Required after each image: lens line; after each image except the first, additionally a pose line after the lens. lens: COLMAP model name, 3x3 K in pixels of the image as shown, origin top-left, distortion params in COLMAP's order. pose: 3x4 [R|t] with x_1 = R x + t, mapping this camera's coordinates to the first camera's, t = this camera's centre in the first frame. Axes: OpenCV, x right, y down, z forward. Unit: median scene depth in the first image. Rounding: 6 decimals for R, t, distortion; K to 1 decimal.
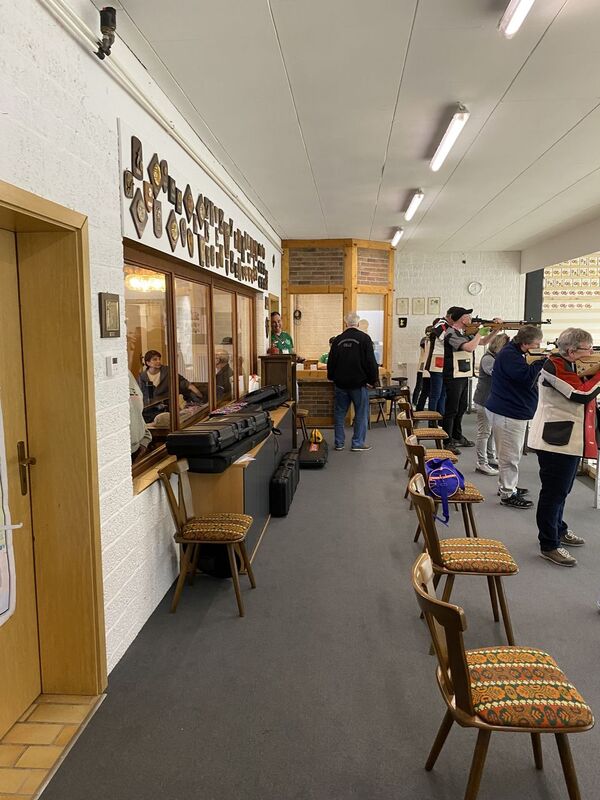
lens RADIAL K [[589.9, 0, 307.5], [0, 589.9, 438.1], [0, 0, 1]] dist [0.013590, -0.014758]
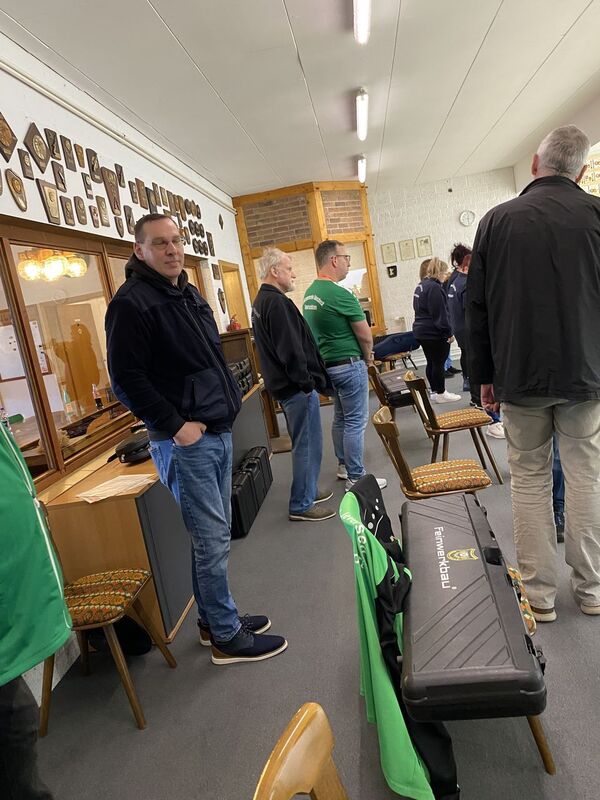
lens RADIAL K [[589.9, 0, 326.6], [0, 589.9, 432.2], [0, 0, 1]] dist [0.013590, -0.014758]
pose [[0.986340, -0.162457, -0.027226, 0.060058], [0.163304, 0.986042, 0.032440, -0.004461], [0.021576, -0.036443, 0.999103, 0.130899]]
